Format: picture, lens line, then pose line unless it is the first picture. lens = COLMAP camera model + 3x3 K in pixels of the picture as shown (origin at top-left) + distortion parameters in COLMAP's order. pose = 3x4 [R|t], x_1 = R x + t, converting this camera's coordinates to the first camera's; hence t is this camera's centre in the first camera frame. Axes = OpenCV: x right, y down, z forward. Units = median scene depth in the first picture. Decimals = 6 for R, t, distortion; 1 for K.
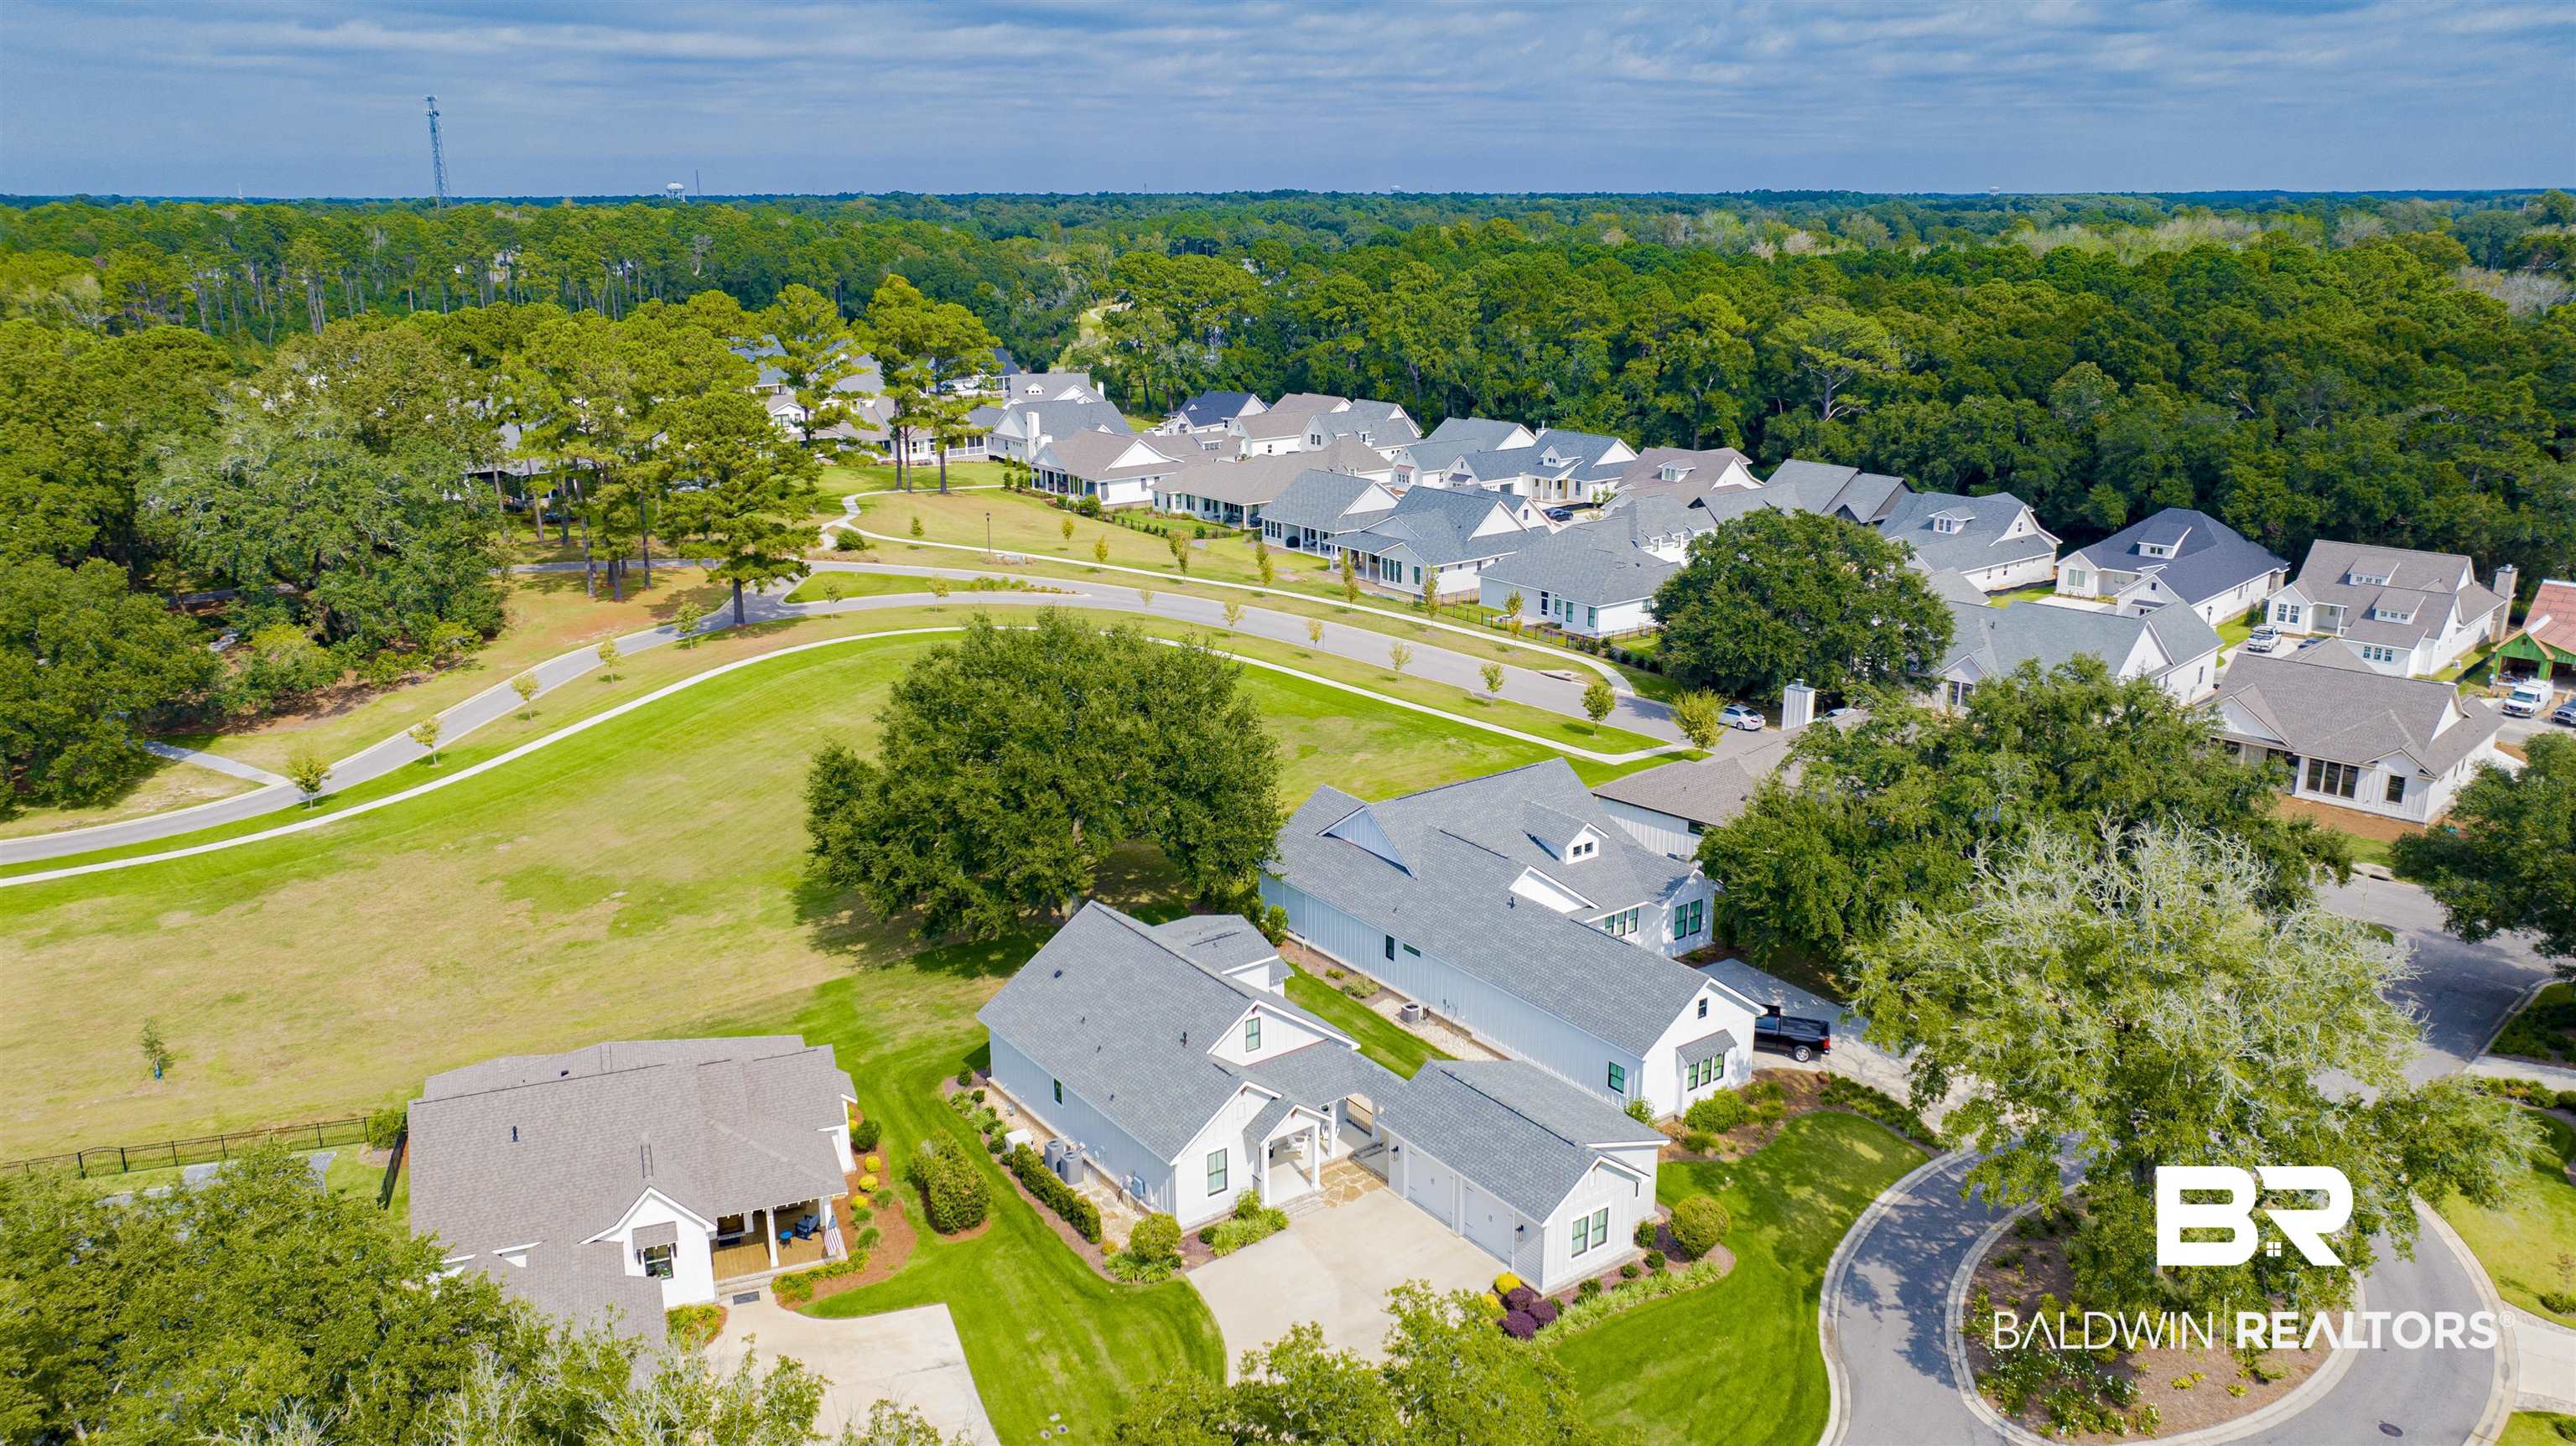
lens RADIAL K [[1736.4, 0, 1288.0], [0, 1736.4, 723.0], [0, 0, 1]] dist [-0.030774, 0.034311]
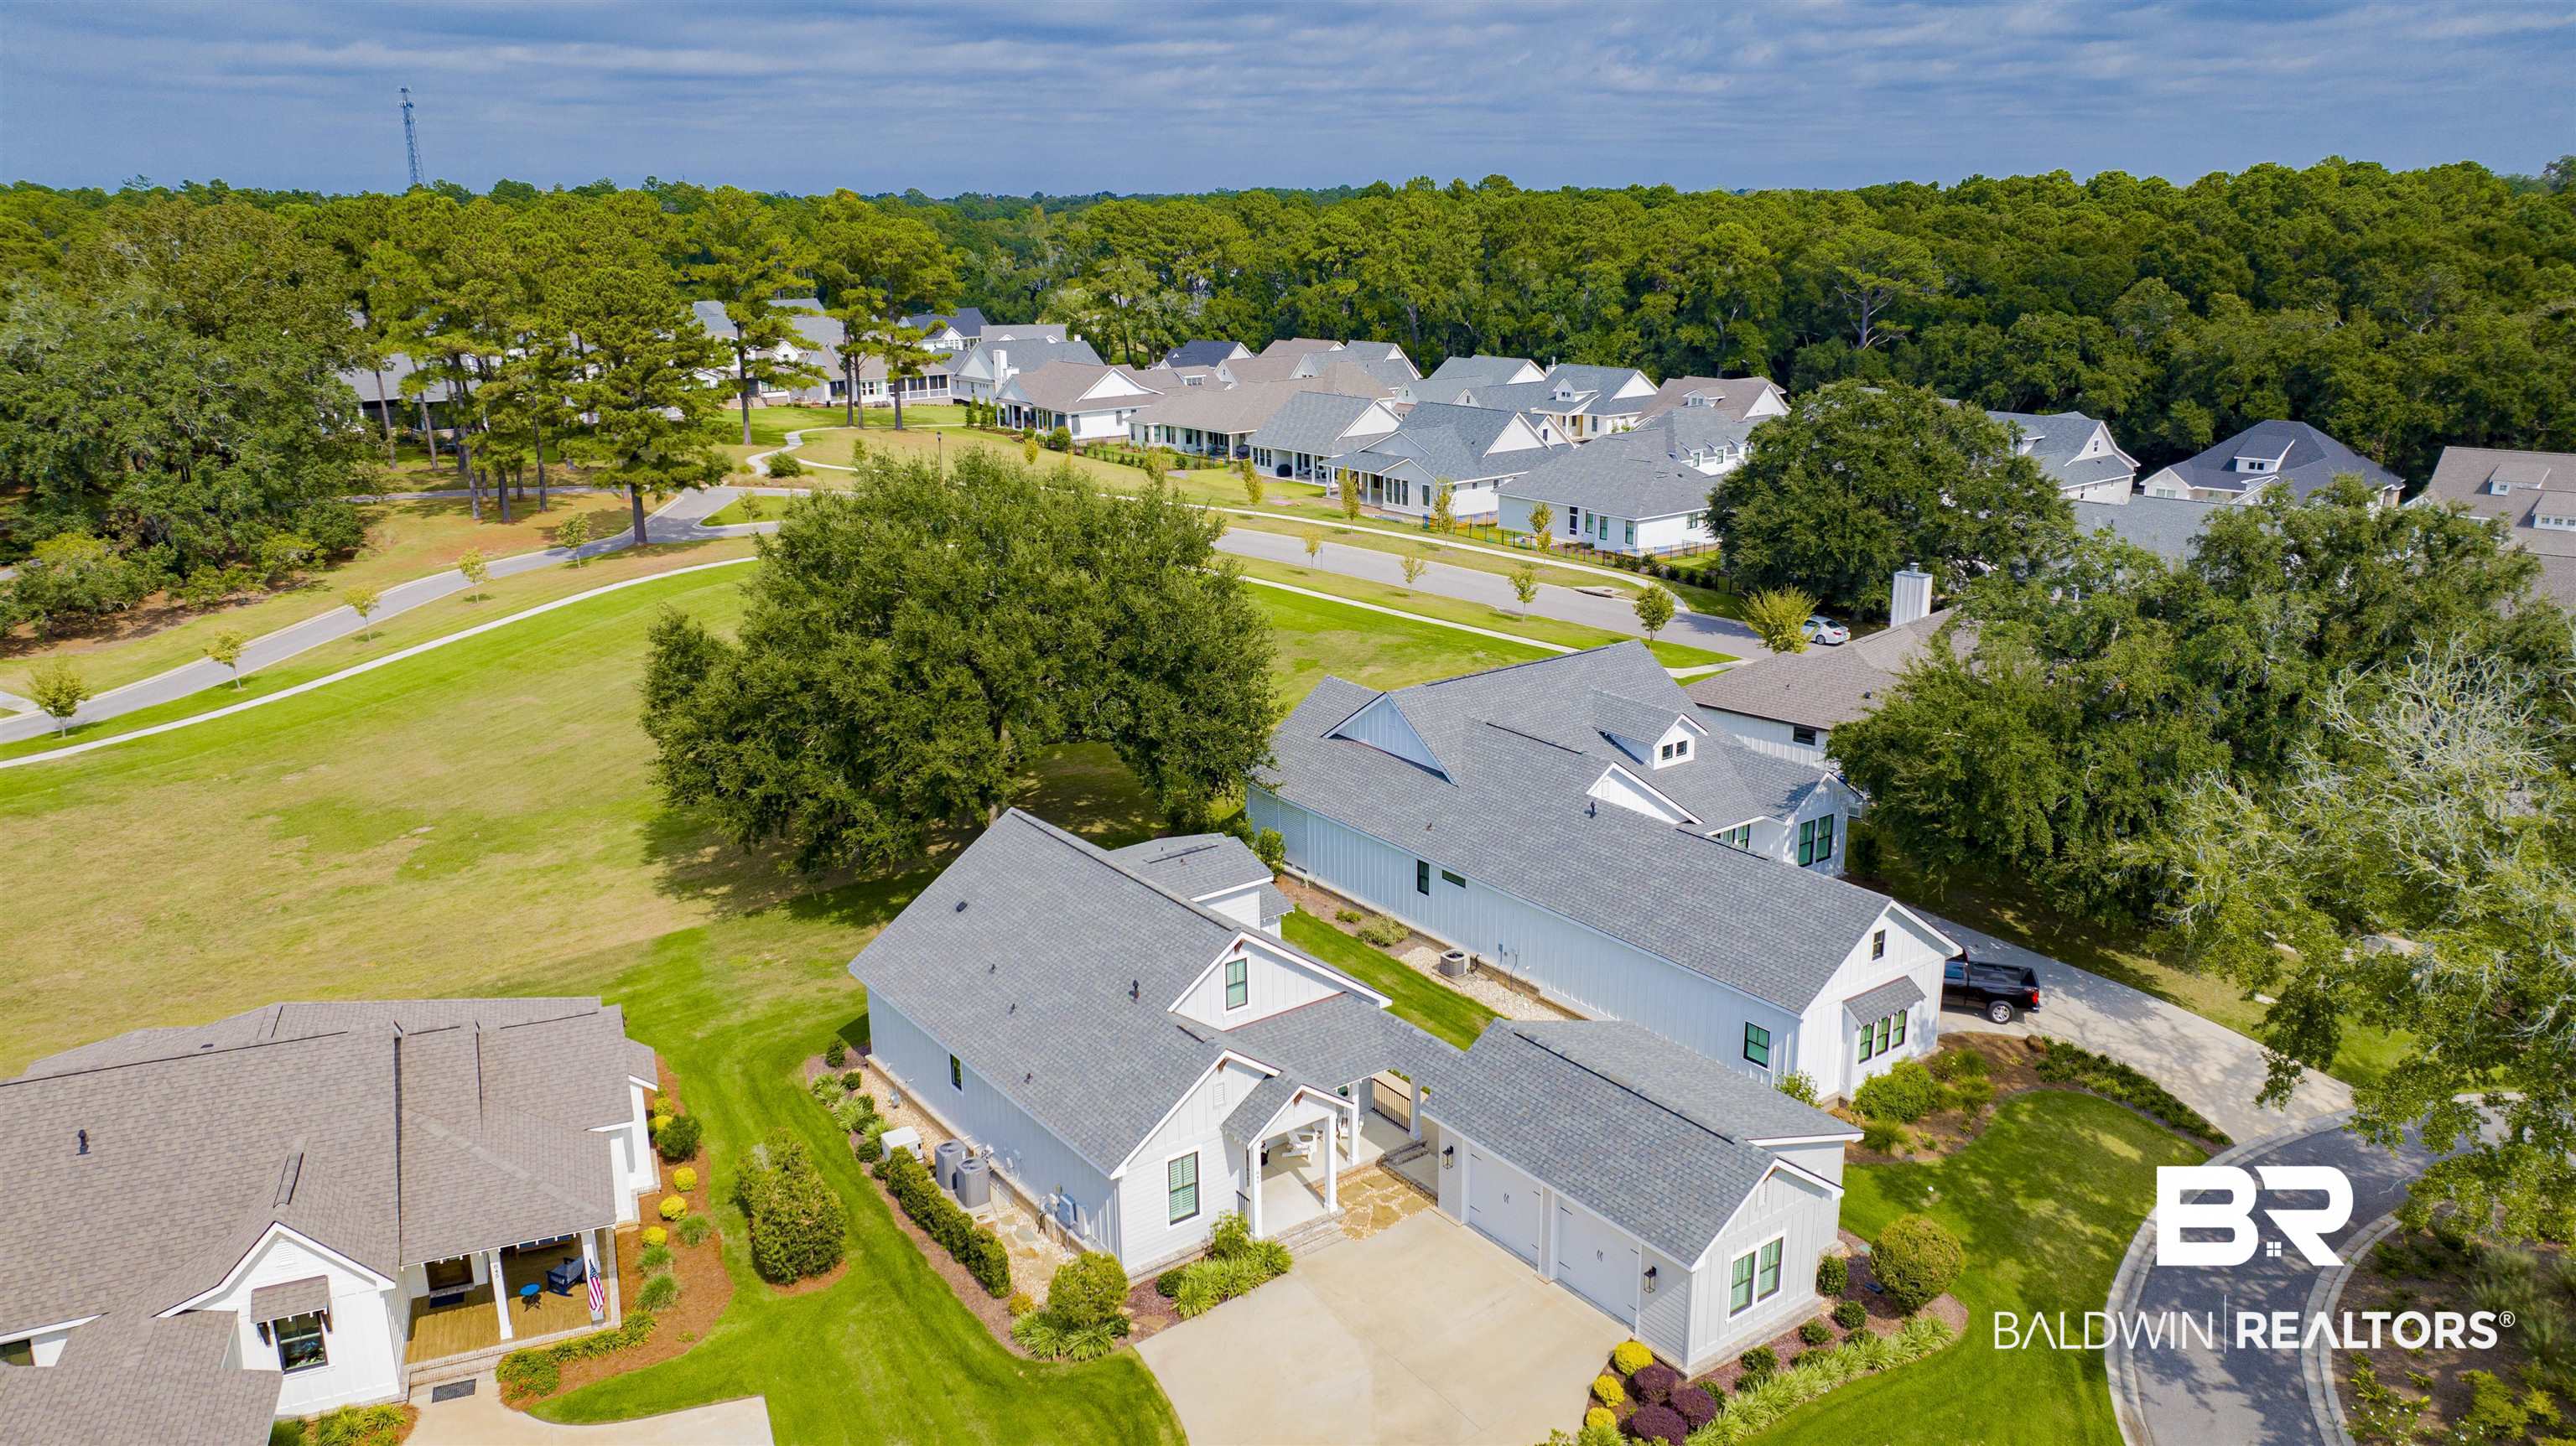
lens RADIAL K [[1736.4, 0, 1288.0], [0, 1736.4, 723.0], [0, 0, 1]] dist [-0.030774, 0.034311]
pose [[0.999953, -0.008207, 0.005075, -0.001365], [0.008201, 0.999966, 0.001100, 0.039763], [-0.005084, -0.001058, 0.999987, 0.165930]]
